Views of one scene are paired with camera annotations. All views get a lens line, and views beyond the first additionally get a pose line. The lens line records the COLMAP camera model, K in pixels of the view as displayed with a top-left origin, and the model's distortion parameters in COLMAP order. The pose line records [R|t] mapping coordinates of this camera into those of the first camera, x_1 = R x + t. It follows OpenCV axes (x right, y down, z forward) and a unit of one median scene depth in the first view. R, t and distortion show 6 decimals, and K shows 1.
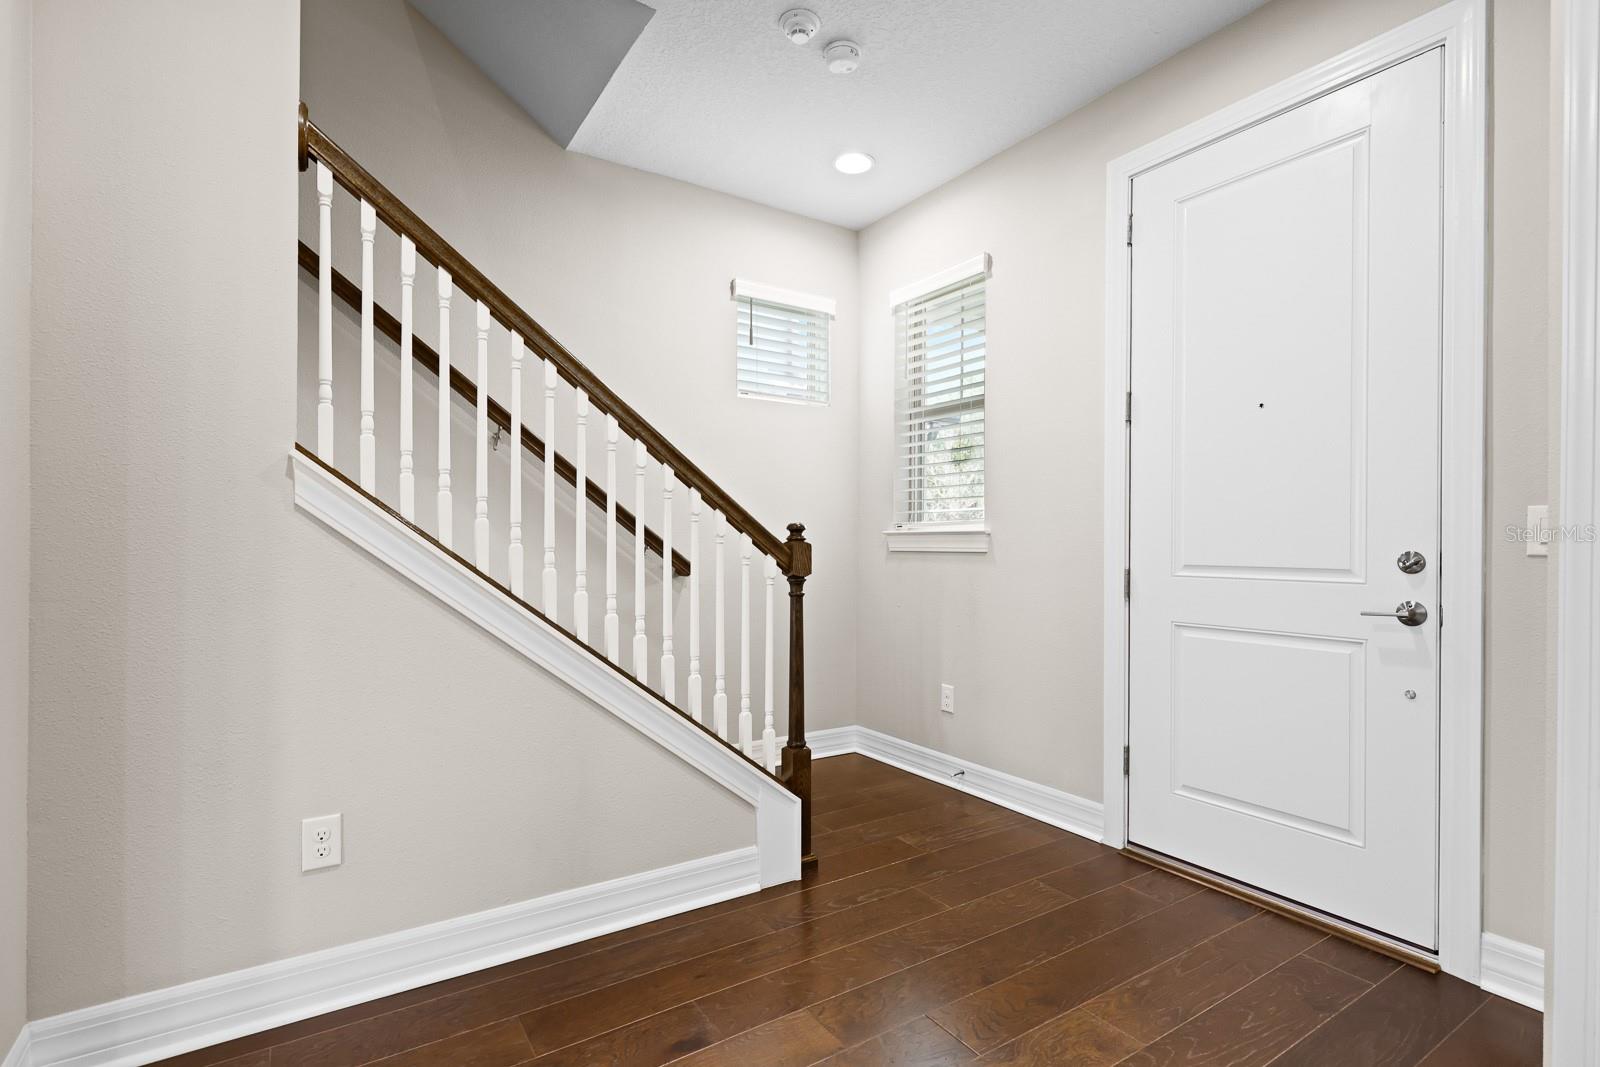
lens RADIAL K [[758.5, 0, 818.5], [0, 758.5, 545.4], [0, 0, 1]] dist [-0.000438, -0.000458]
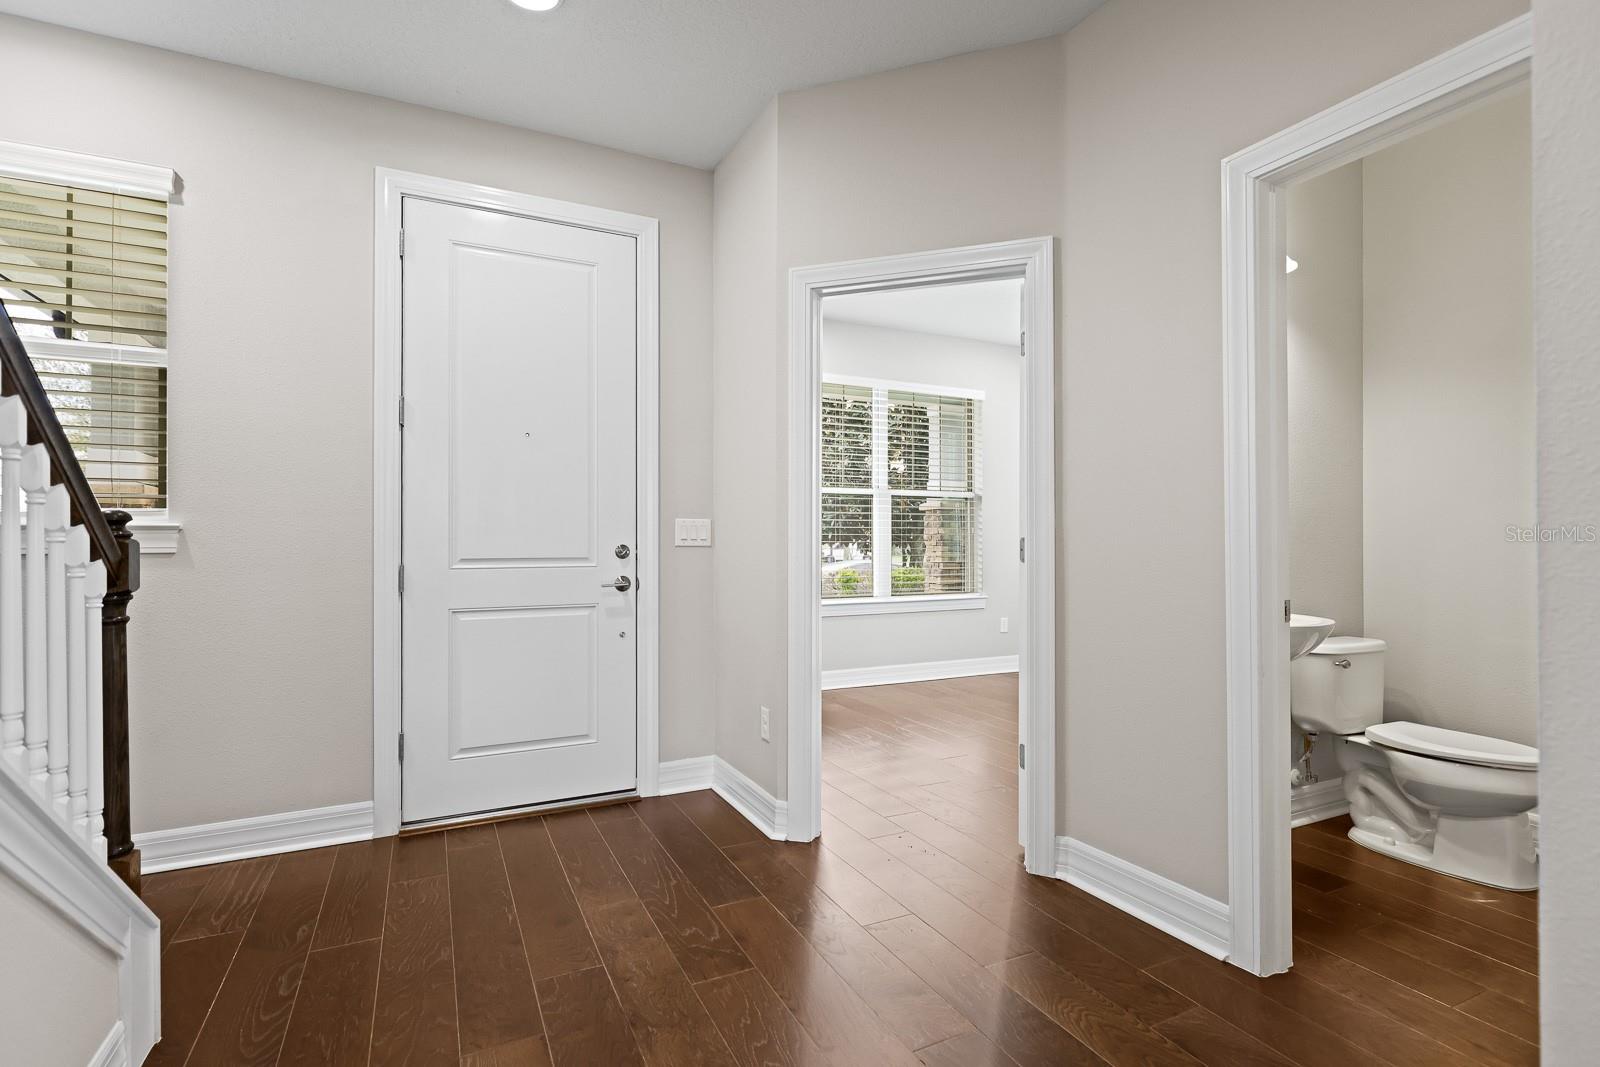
lens RADIAL K [[770.3, 0, 790.5], [0, 770.3, 538.0], [0, 0, 1]] dist [0.000770, -0.000079]
pose [[0.140125, 0.000565, 0.990134, -0.615589], [0.007550, 0.999970, -0.001639, -0.000284], [-0.990105, 0.007705, 0.140117, 0.337657]]
